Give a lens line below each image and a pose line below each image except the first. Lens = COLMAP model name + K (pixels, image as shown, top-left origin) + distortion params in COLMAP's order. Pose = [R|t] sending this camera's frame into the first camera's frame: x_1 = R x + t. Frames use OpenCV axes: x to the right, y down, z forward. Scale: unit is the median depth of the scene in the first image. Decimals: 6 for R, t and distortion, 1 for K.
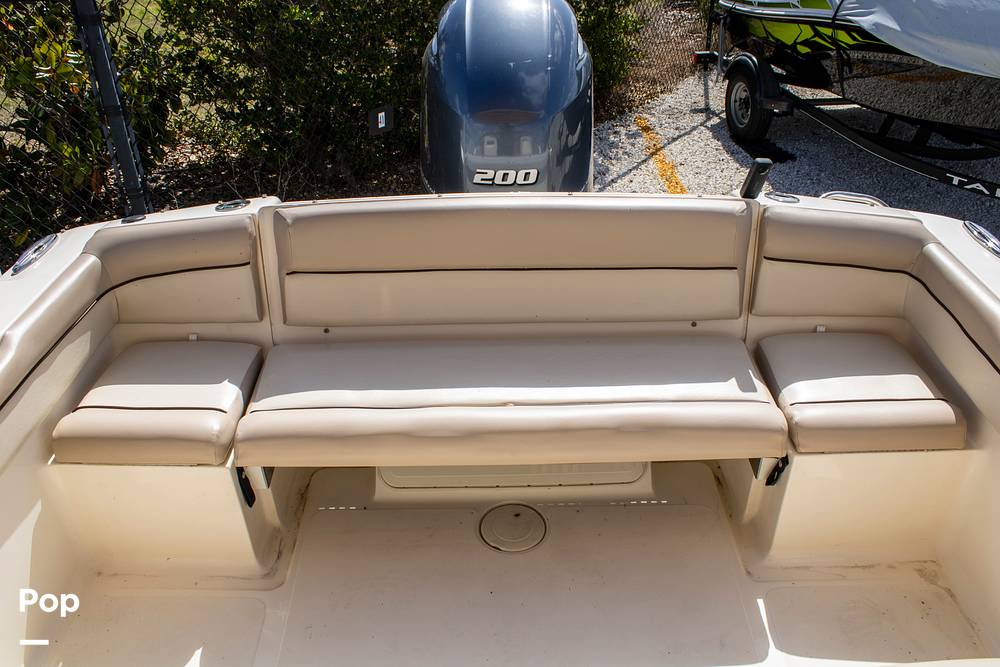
lens RADIAL K [[830.1, 0, 503.5], [0, 830.1, 330.6], [0, 0, 1]] dist [-0.174612, 0.161579]
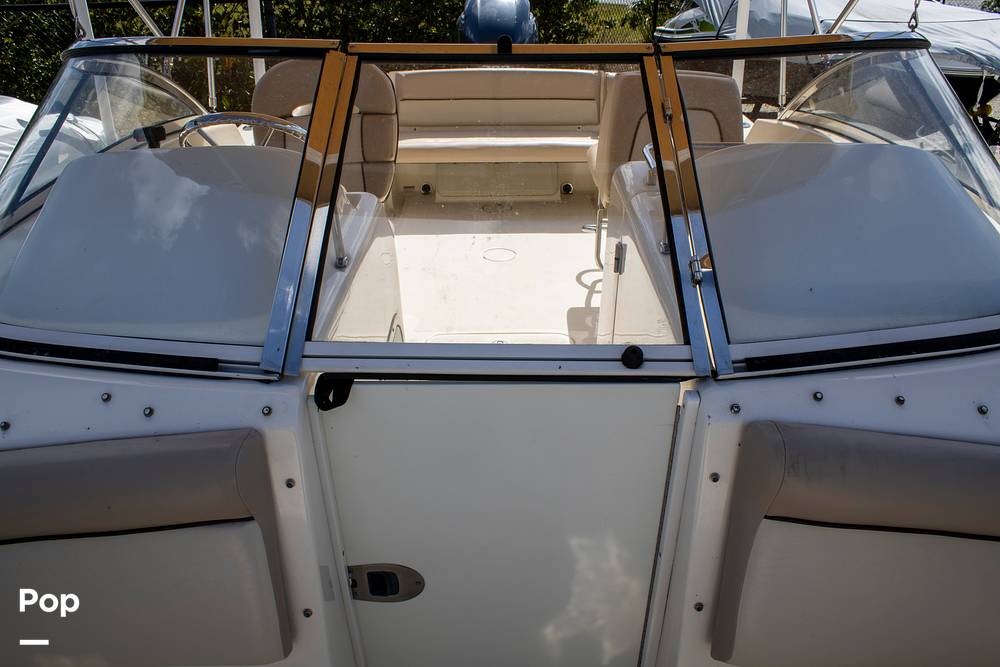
lens RADIAL K [[830.1, 0, 503.5], [0, 830.1, 330.6], [0, 0, 1]] dist [-0.174612, 0.161579]
pose [[0.999846, 0.012267, 0.012547, 0.003083], [-0.011265, 0.996964, -0.077038, 0.723630], [-0.013454, 0.076885, 0.996949, -1.197655]]
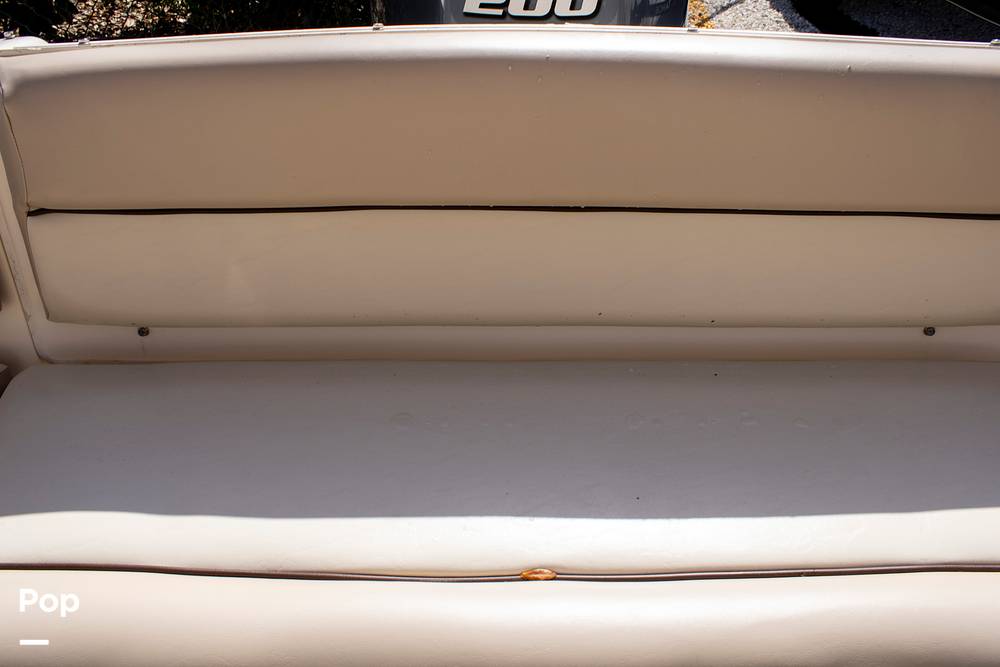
lens RADIAL K [[830.1, 0, 503.5], [0, 830.1, 330.6], [0, 0, 1]] dist [-0.174612, 0.161579]
pose [[0.999858, 0.016856, -0.000610, -0.010966], [-0.016625, 0.990984, 0.132942, -0.065535], [0.002845, -0.132913, 0.991124, 0.554975]]
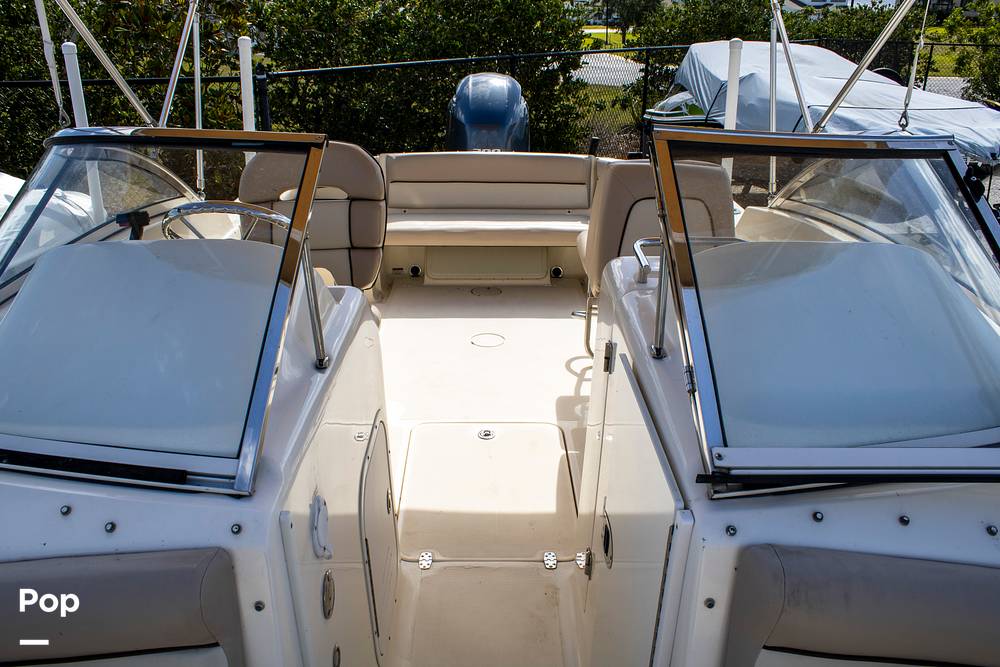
lens RADIAL K [[830.1, 0, 503.5], [0, 830.1, 330.6], [0, 0, 1]] dist [-0.174612, 0.161579]
pose [[0.999453, 0.023407, 0.023346, 0.006889], [-0.019286, 0.986387, -0.163309, 0.686459], [-0.026851, 0.162769, 0.986299, -1.170379]]
